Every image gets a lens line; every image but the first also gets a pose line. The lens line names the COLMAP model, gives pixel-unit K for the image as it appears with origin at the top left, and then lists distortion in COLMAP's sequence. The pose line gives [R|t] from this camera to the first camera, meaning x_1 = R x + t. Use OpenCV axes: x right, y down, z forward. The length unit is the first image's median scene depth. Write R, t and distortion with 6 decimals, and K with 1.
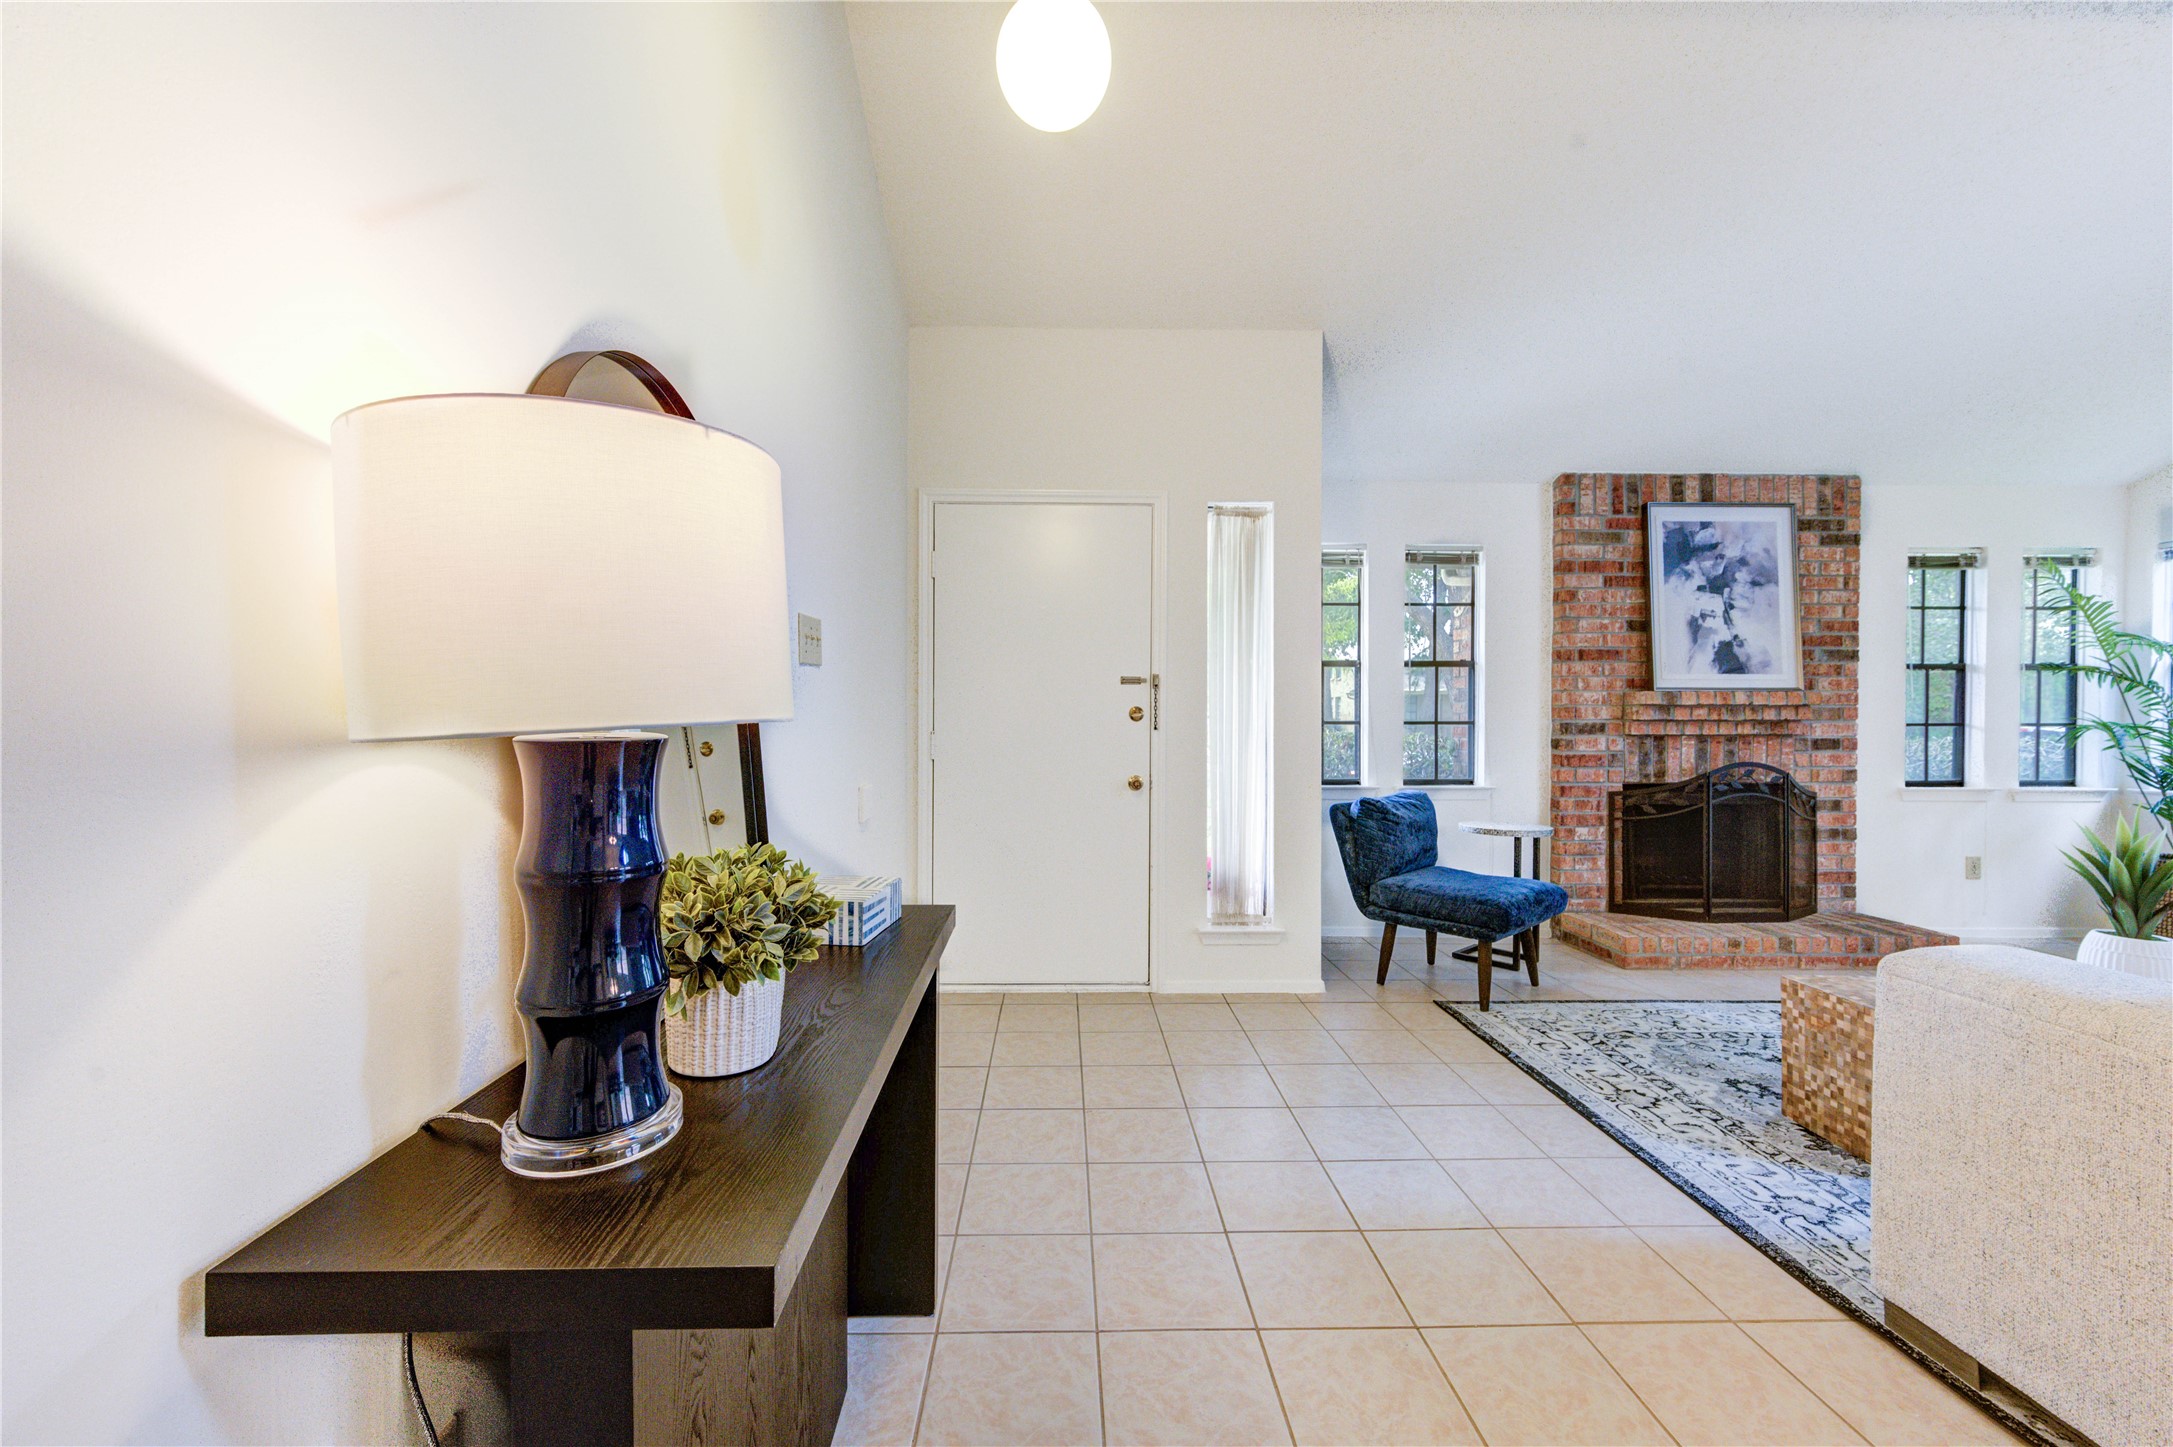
lens RADIAL K [[825.5, 0, 1080.1], [0, 825.5, 722.8], [0, 0, 1]] dist [0.001147, -0.000035]
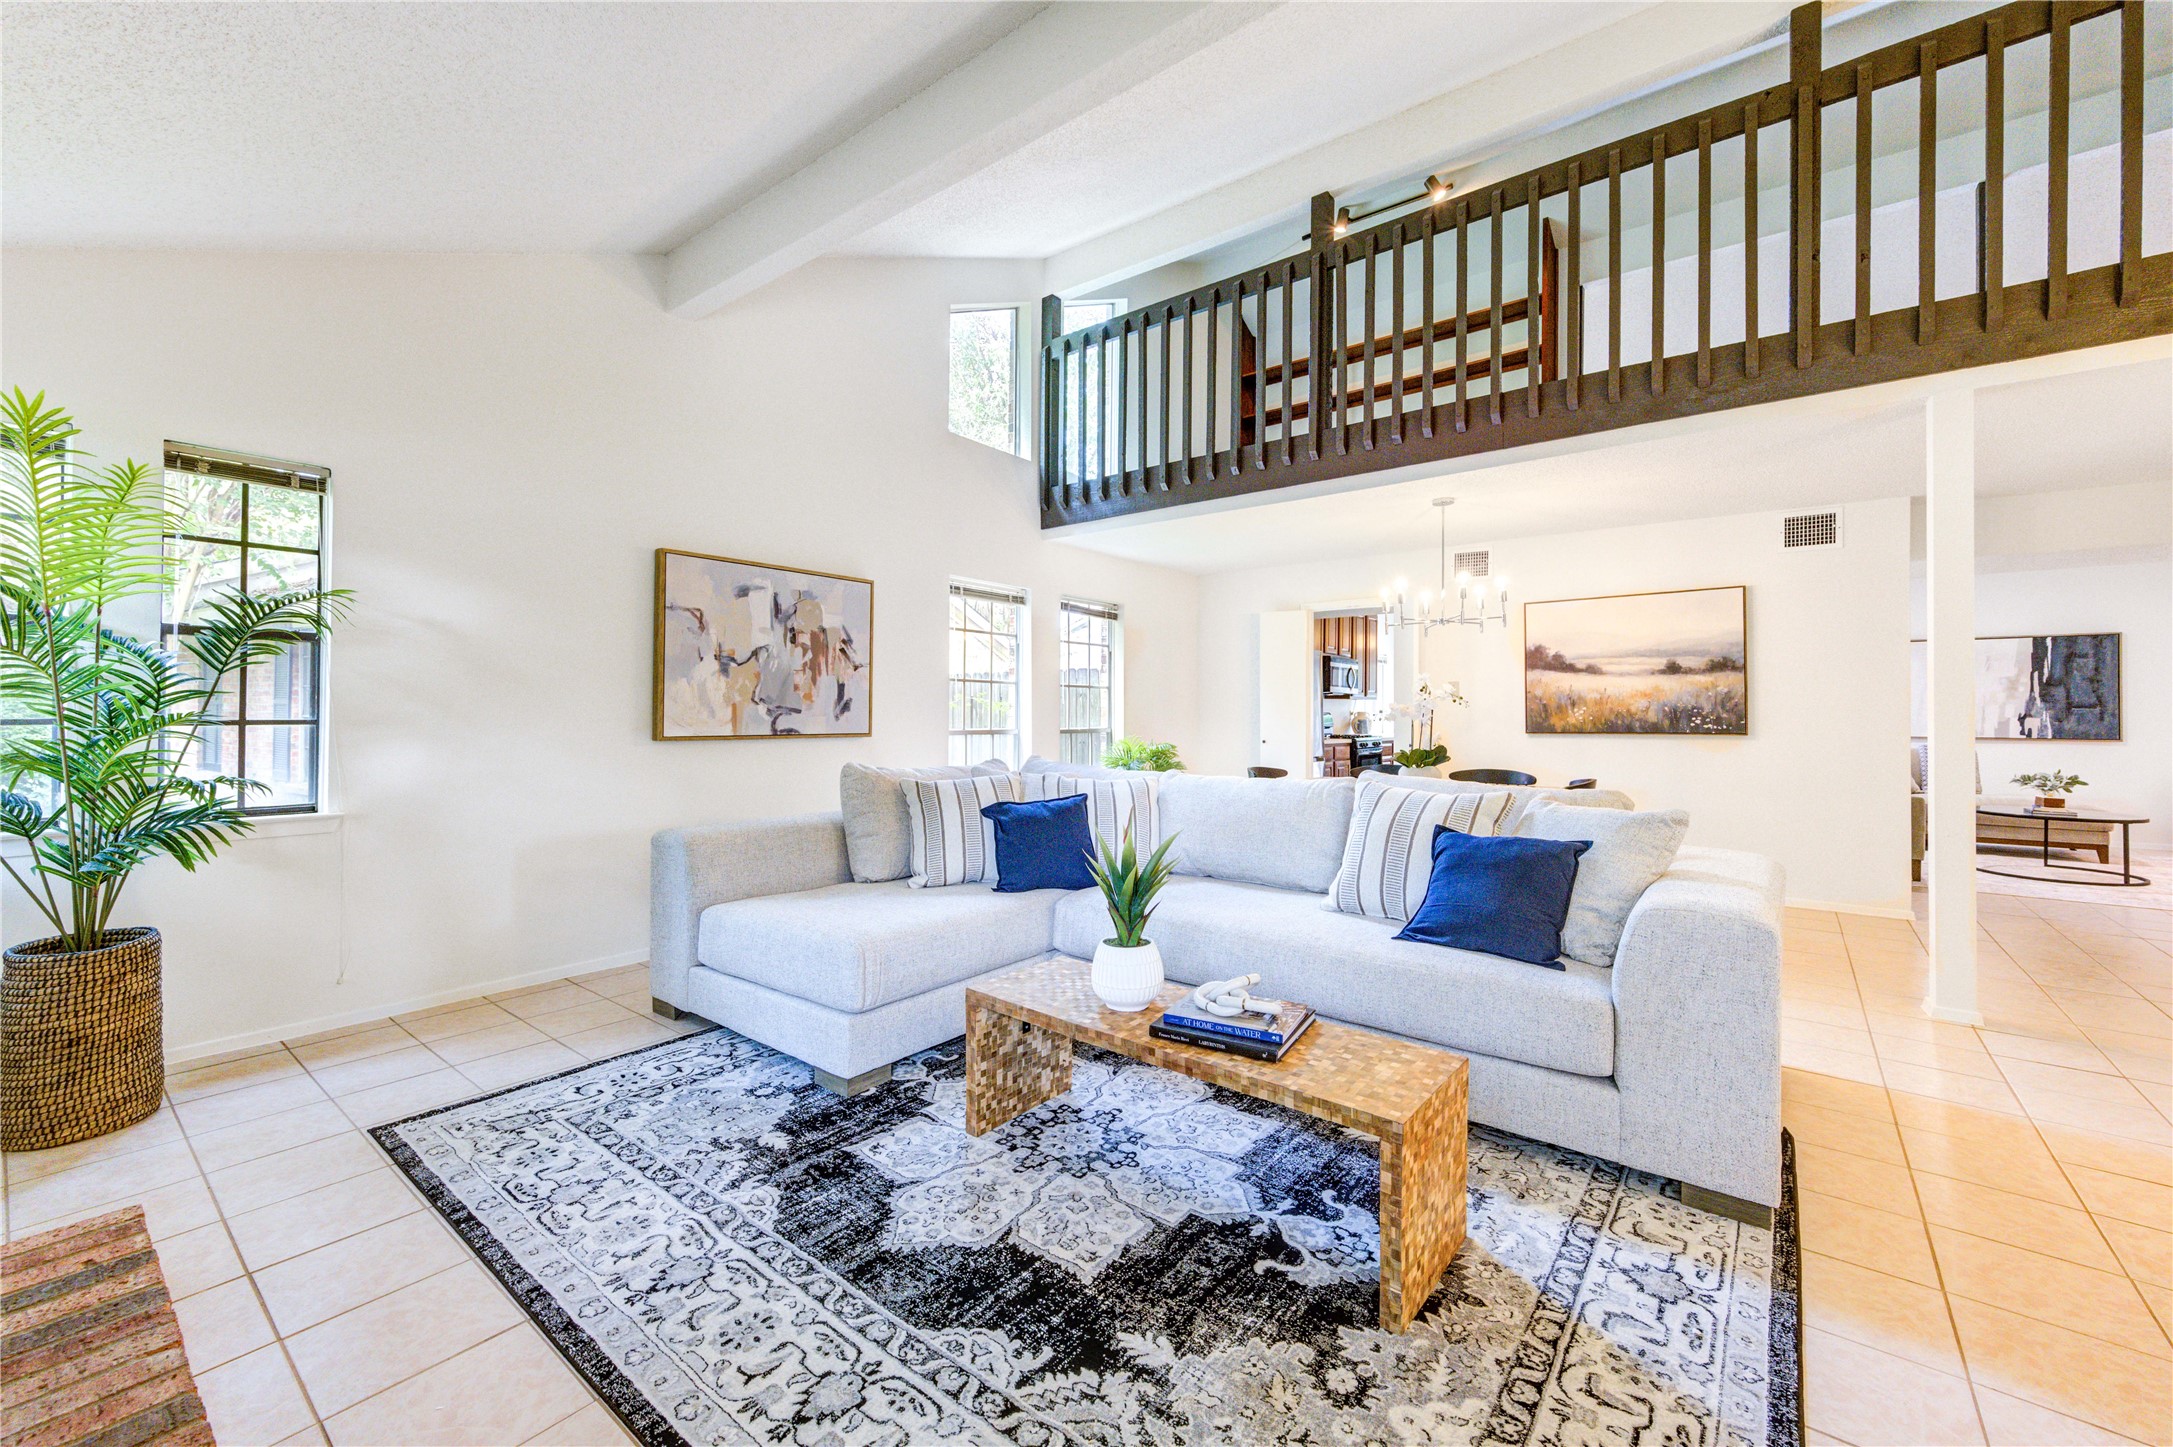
lens RADIAL K [[863.2, 0, 1072.1], [0, 863.2, 706.7], [0, 0, 1]] dist [0.000906, 0.000018]
pose [[-0.767926, -0.005364, 0.640516, 0.338705], [-0.003720, 0.999985, 0.003915, -0.012826], [-0.640527, 0.000624, -0.767935, 0.928327]]
